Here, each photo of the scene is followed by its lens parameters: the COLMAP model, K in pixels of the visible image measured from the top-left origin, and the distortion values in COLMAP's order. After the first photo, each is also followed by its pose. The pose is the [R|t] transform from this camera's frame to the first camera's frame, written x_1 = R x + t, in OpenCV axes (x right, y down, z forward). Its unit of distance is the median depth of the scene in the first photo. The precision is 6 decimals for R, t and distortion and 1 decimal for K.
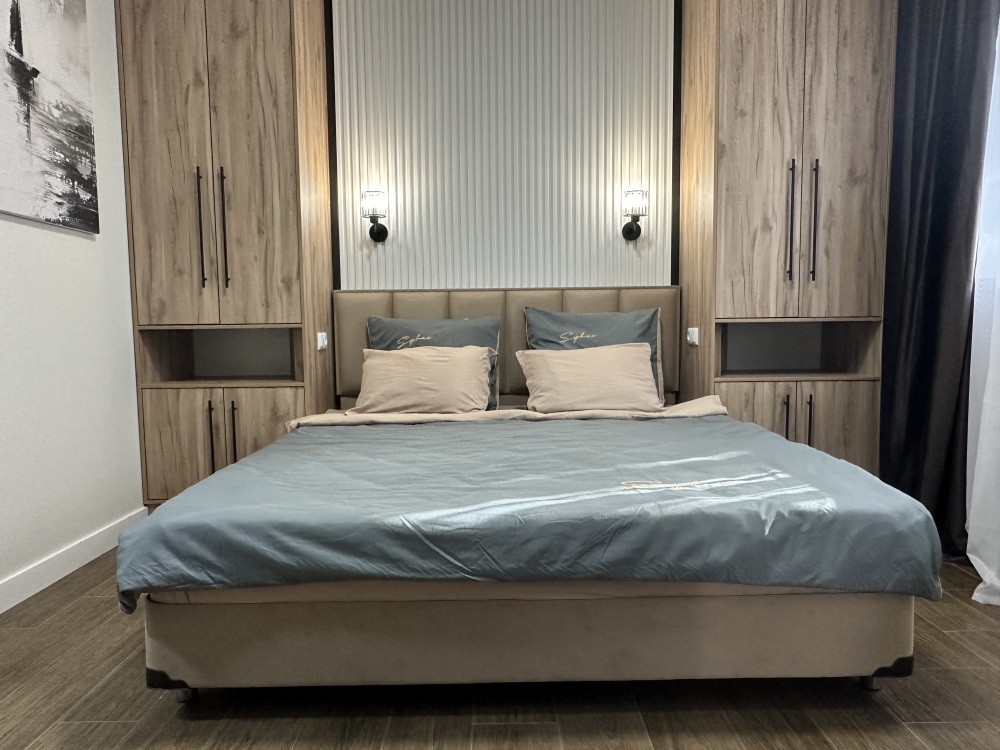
lens RADIAL K [[660.5, 0, 501.5], [0, 660.5, 380.6], [0, 0, 1]] dist [-0.002285, 0.001930]
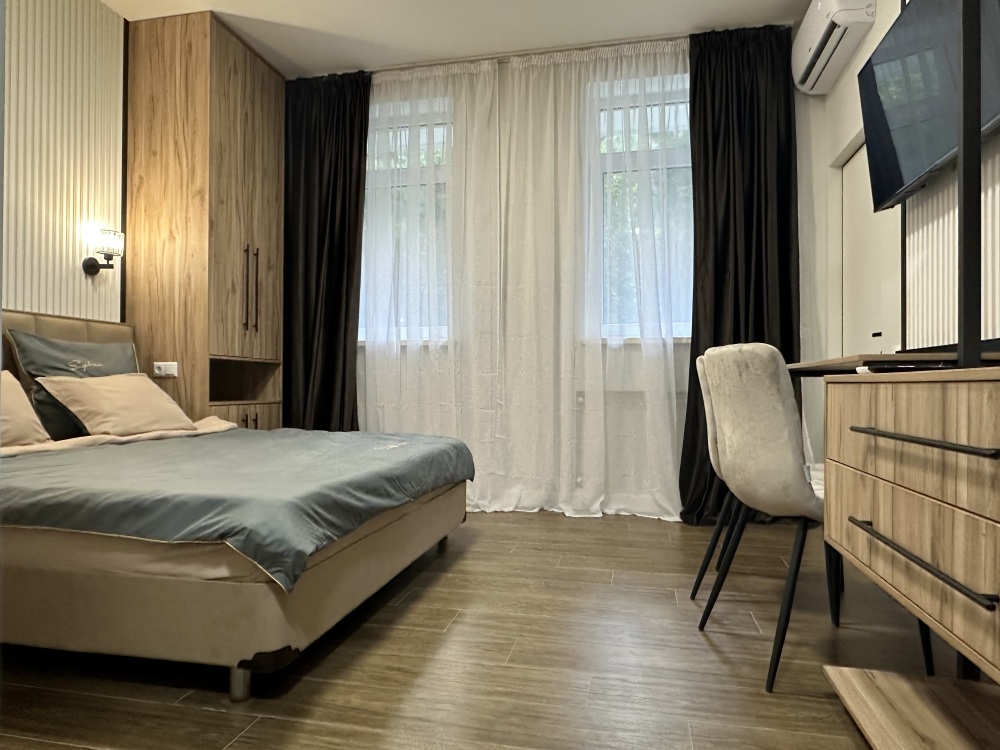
lens RADIAL K [[634.5, 0, 497.6], [0, 634.5, 377.4], [0, 0, 1]] dist [-0.003229, 0.000909]
pose [[0.218201, 0.026136, 0.975554, -0.750481], [0.075494, 0.996194, -0.043575, 0.044159], [-0.972979, 0.083157, 0.215397, 0.220899]]
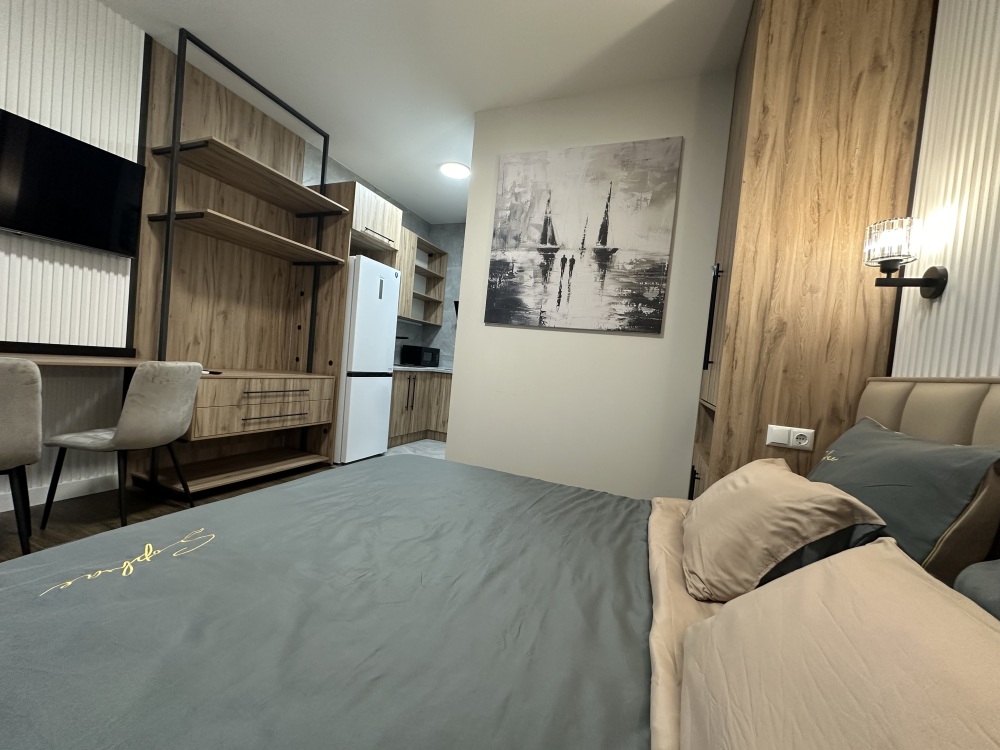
lens RADIAL K [[400.9, 0, 500.0], [0, 400.9, 375.0], [0, 0, 1]] dist [-0.000401, 0.000153]
pose [[-0.388334, 0.004877, -0.921506, 0.350059], [-0.164816, 0.983494, 0.074661, -0.126843], [0.906660, 0.180873, -0.381121, 0.956503]]
